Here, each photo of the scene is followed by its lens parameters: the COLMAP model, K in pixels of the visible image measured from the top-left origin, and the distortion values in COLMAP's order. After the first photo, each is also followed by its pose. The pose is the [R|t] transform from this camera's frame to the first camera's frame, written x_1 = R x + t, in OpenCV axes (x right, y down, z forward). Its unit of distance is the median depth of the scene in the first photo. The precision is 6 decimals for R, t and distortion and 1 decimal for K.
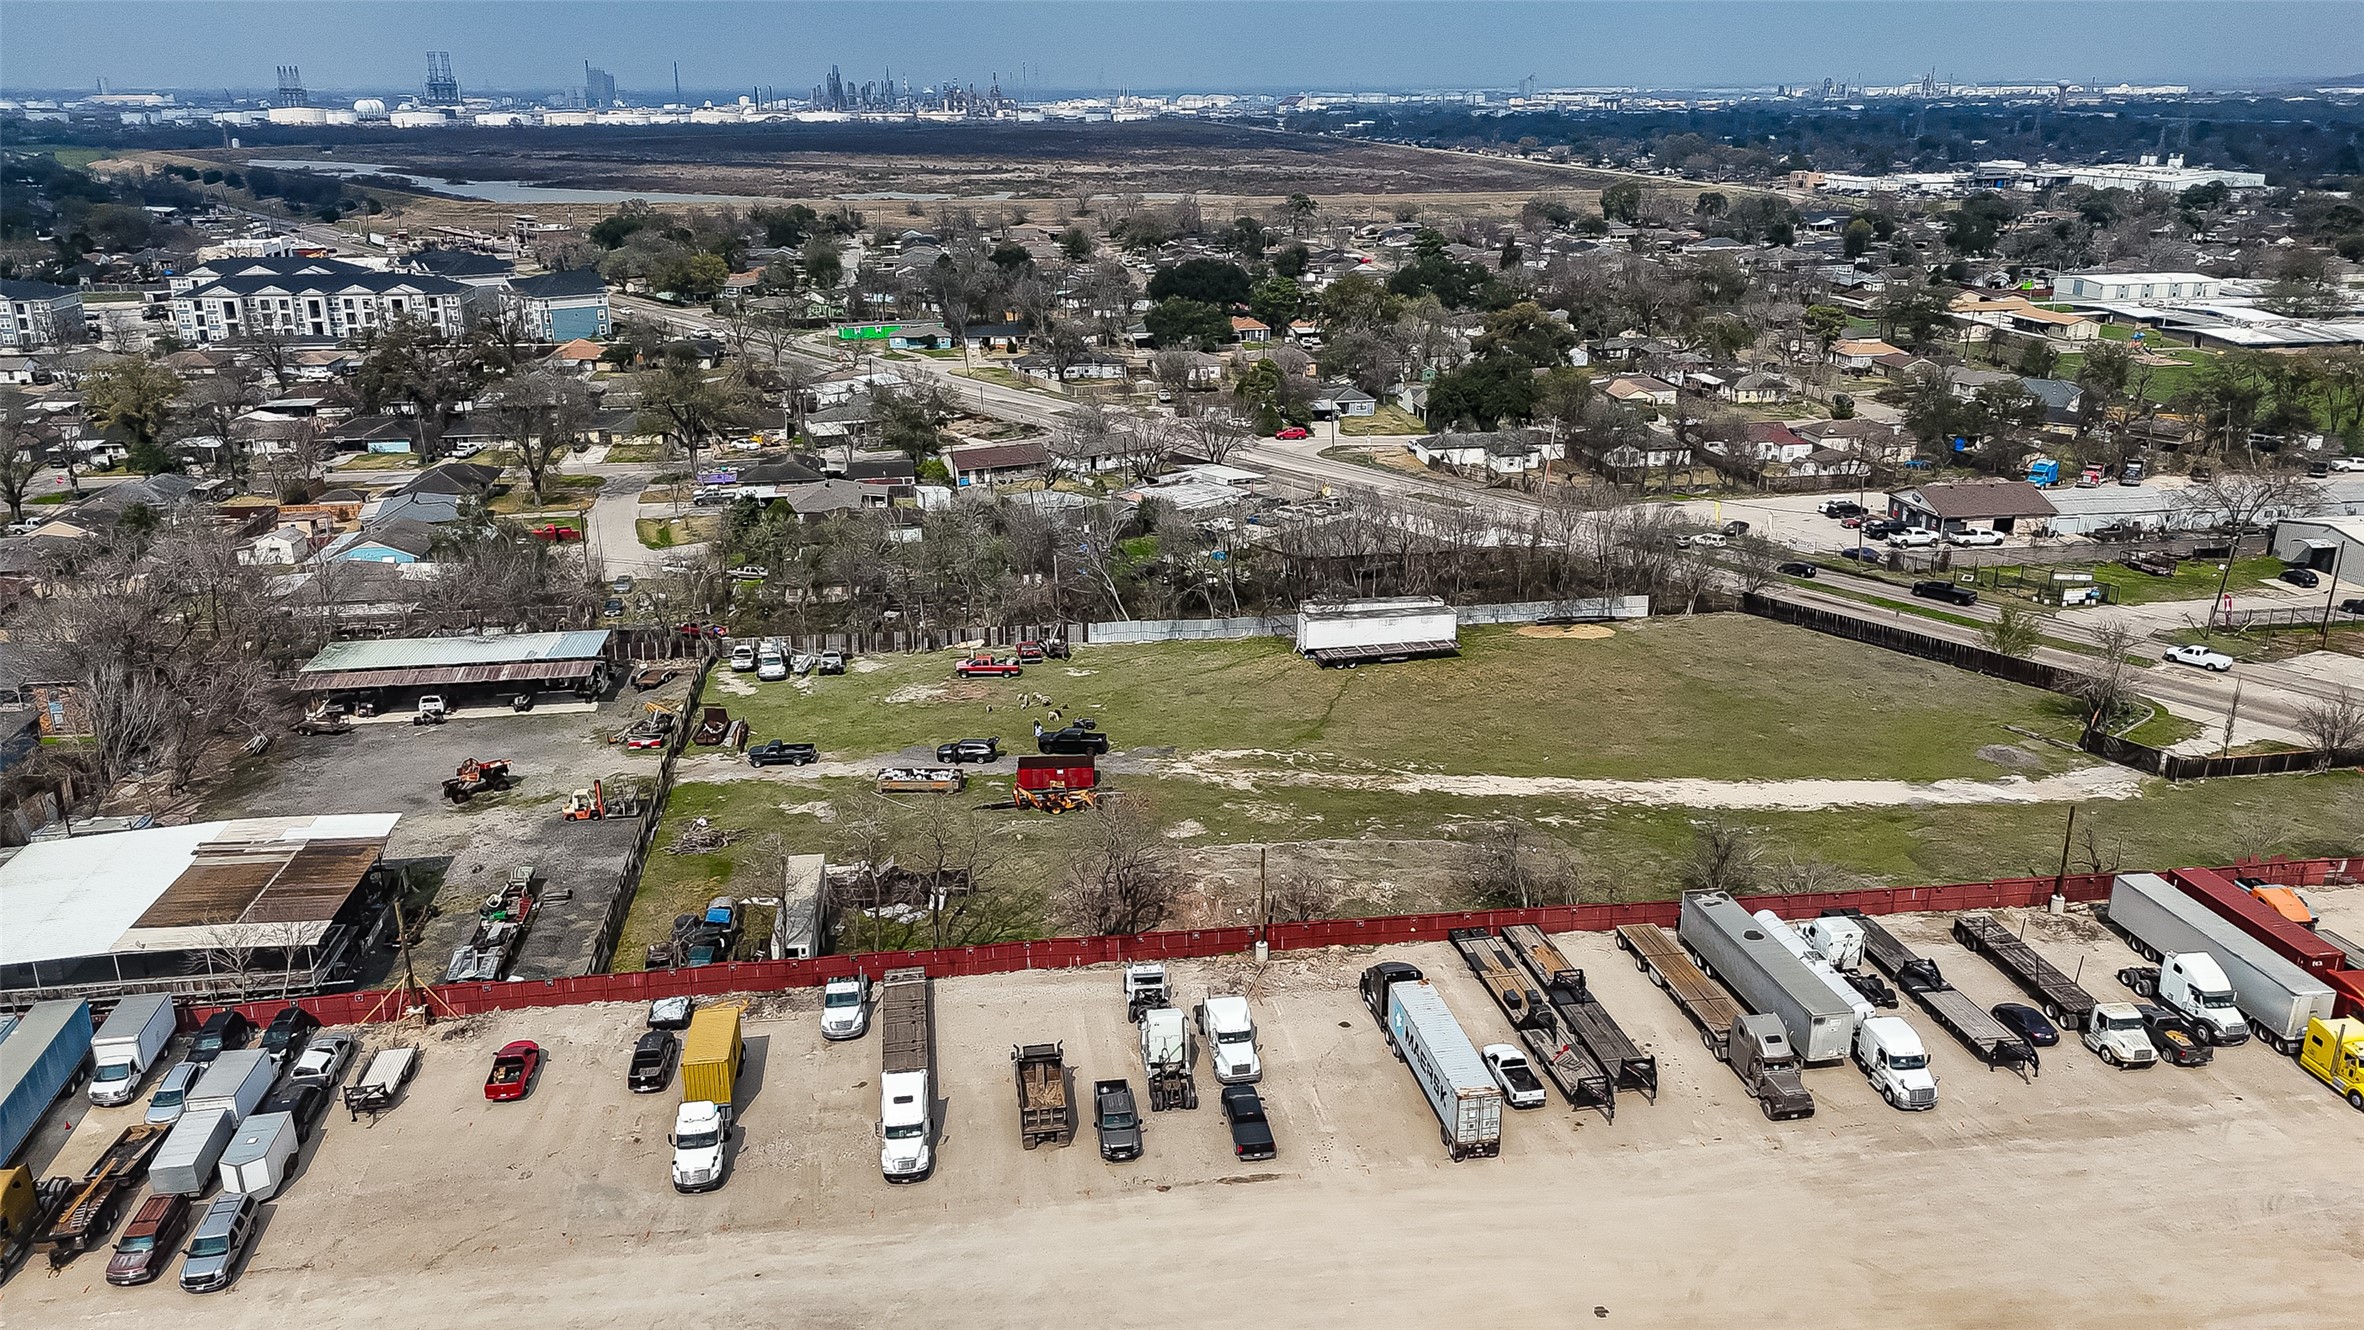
lens RADIAL K [[1735.9, 0, 1178.7], [0, 1735.9, 659.7], [0, 0, 1]] dist [0.090523, -0.091424]
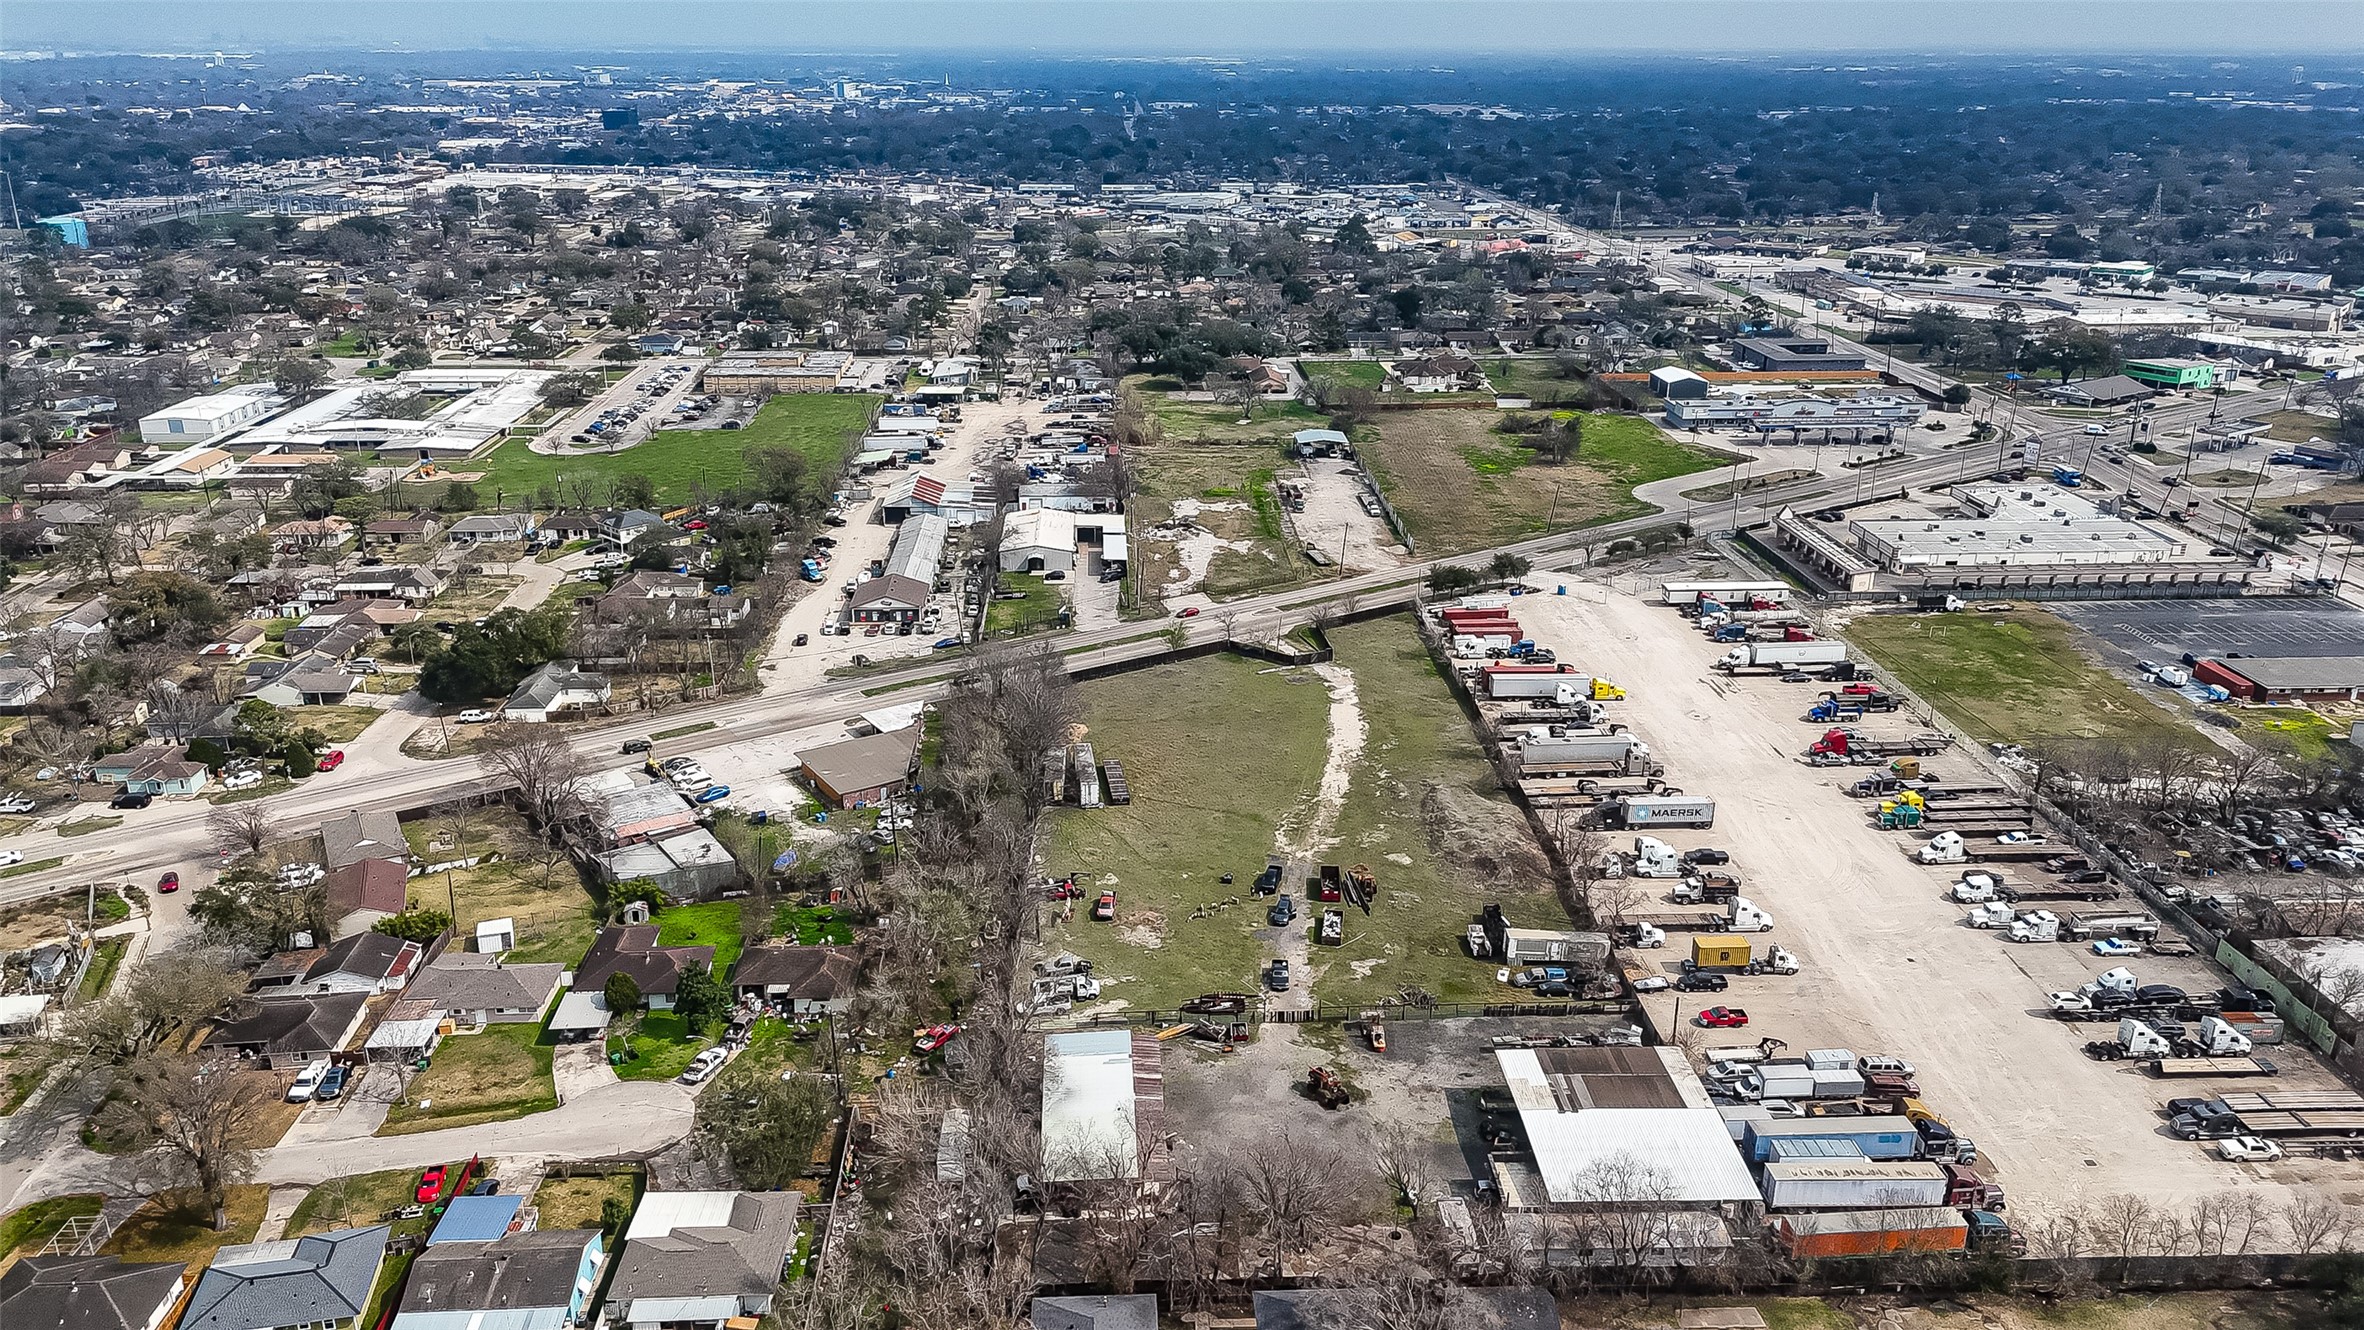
lens RADIAL K [[1735.9, 0, 1178.7], [0, 1735.9, 659.7], [0, 0, 1]] dist [0.090523, -0.091424]
pose [[0.099700, -0.330164, 0.938643, -1.433888], [0.308685, 0.907063, 0.286269, -0.588326], [-0.945925, 0.261204, 0.192351, 0.726924]]
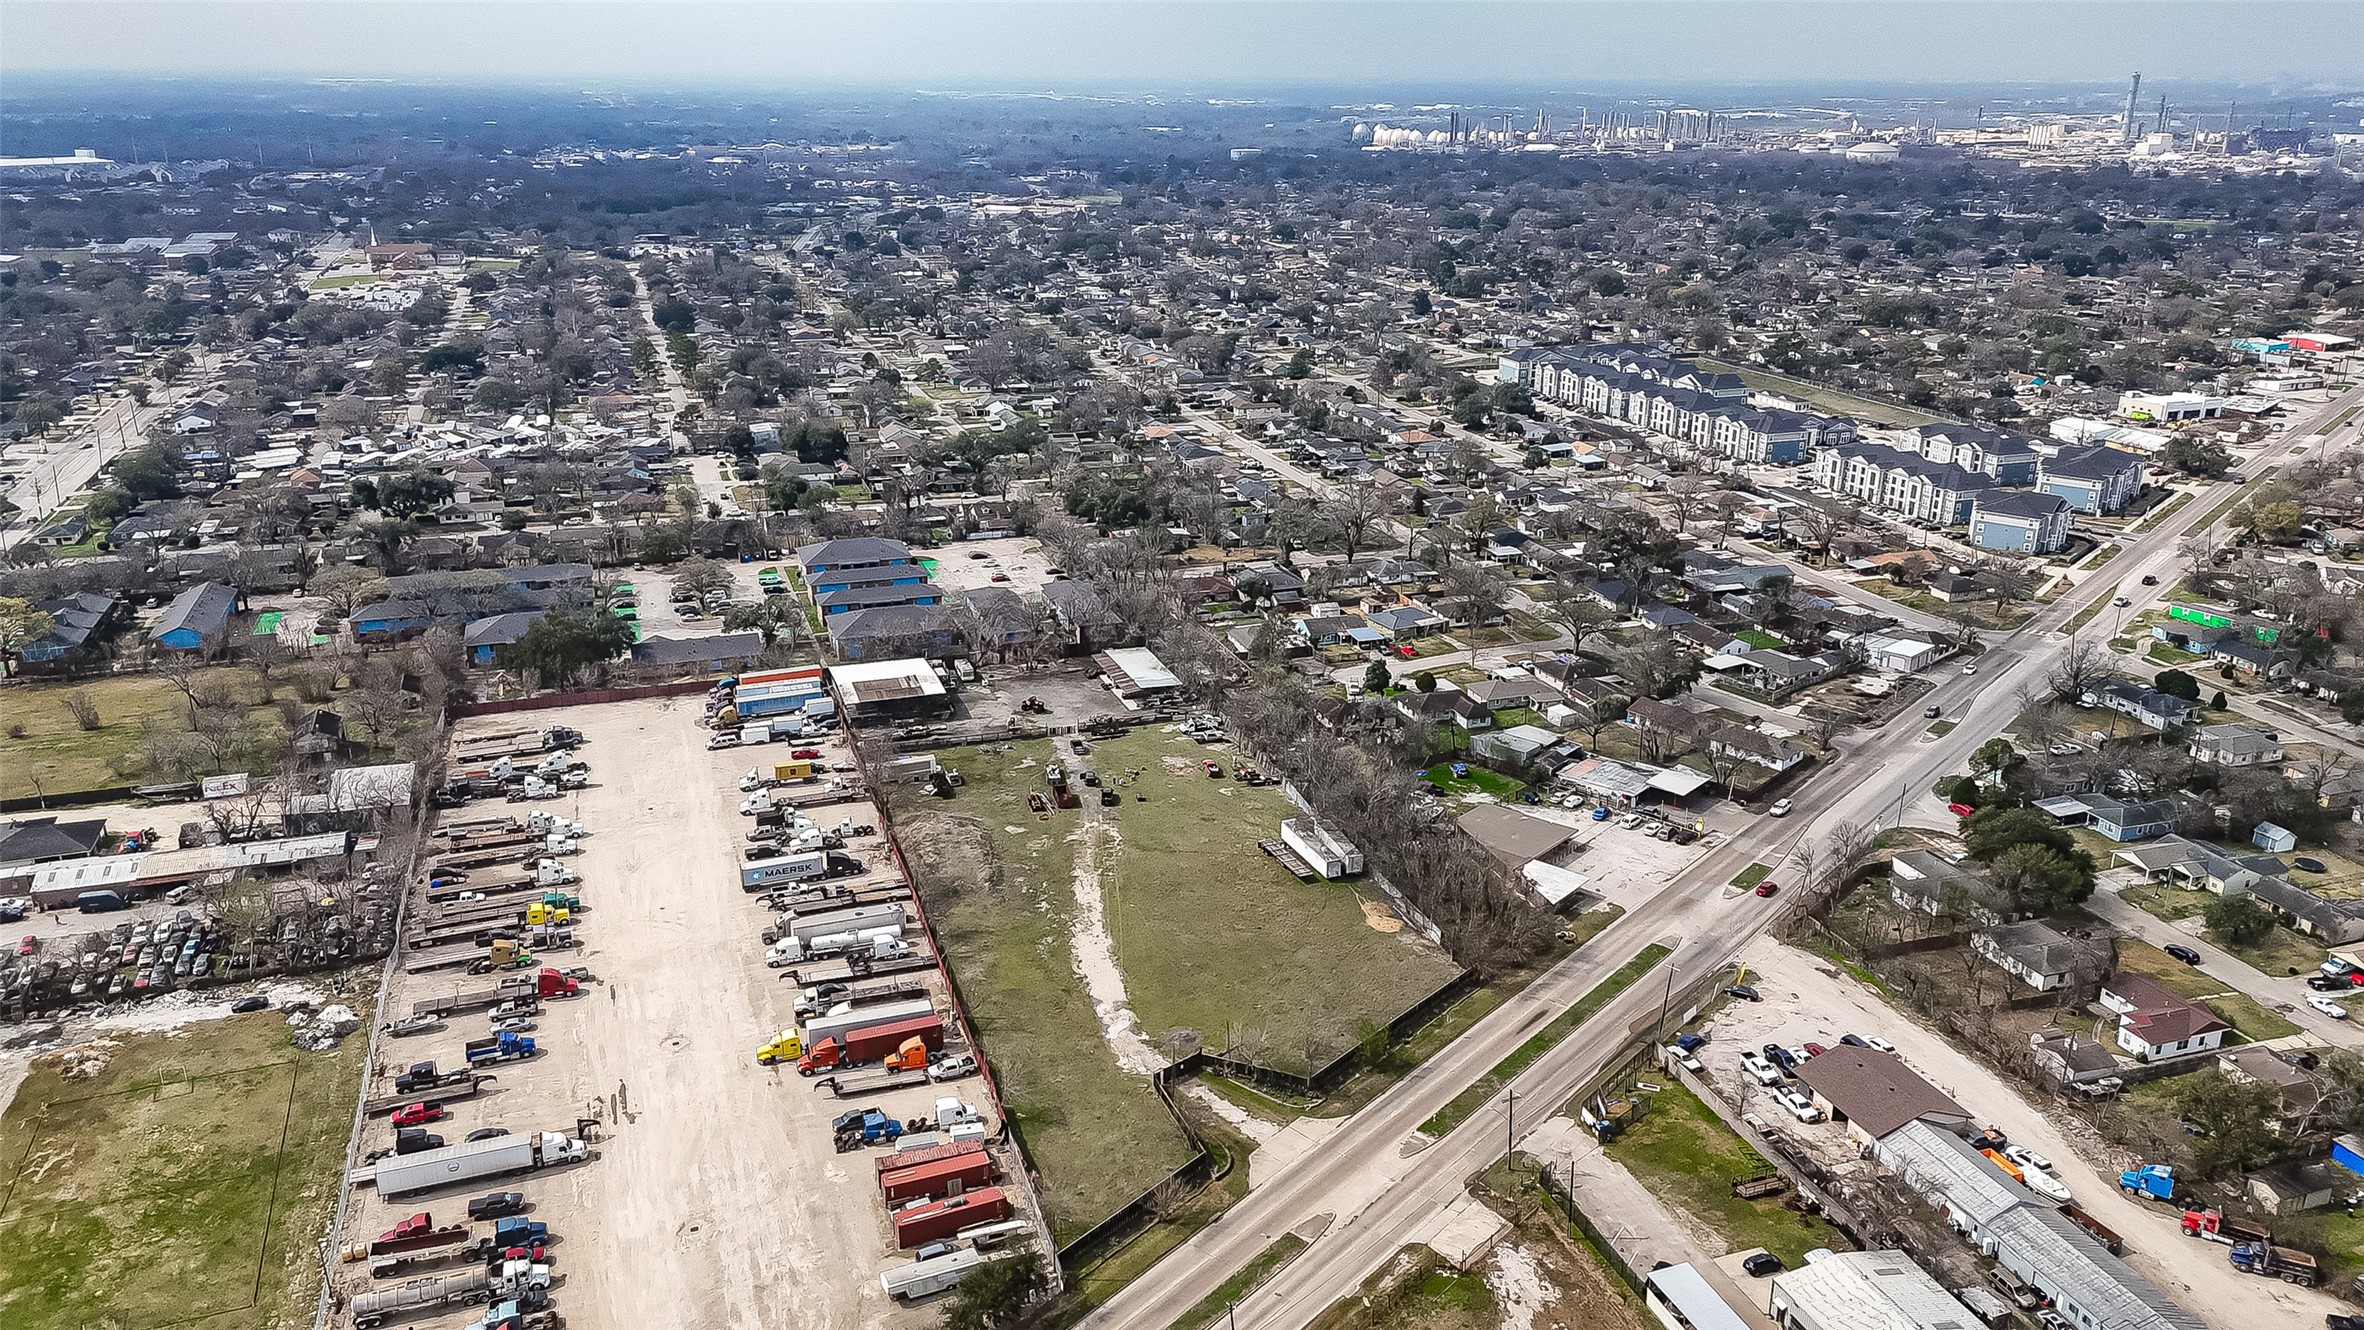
lens RADIAL K [[1735.9, 0, 1178.7], [0, 1735.9, 659.7], [0, 0, 1]] dist [0.090523, -0.091424]
pose [[0.179623, 0.323291, -0.929095, 1.778676], [-0.312748, 0.914223, 0.257652, -0.644264], [0.932697, 0.244292, 0.265324, 0.496211]]
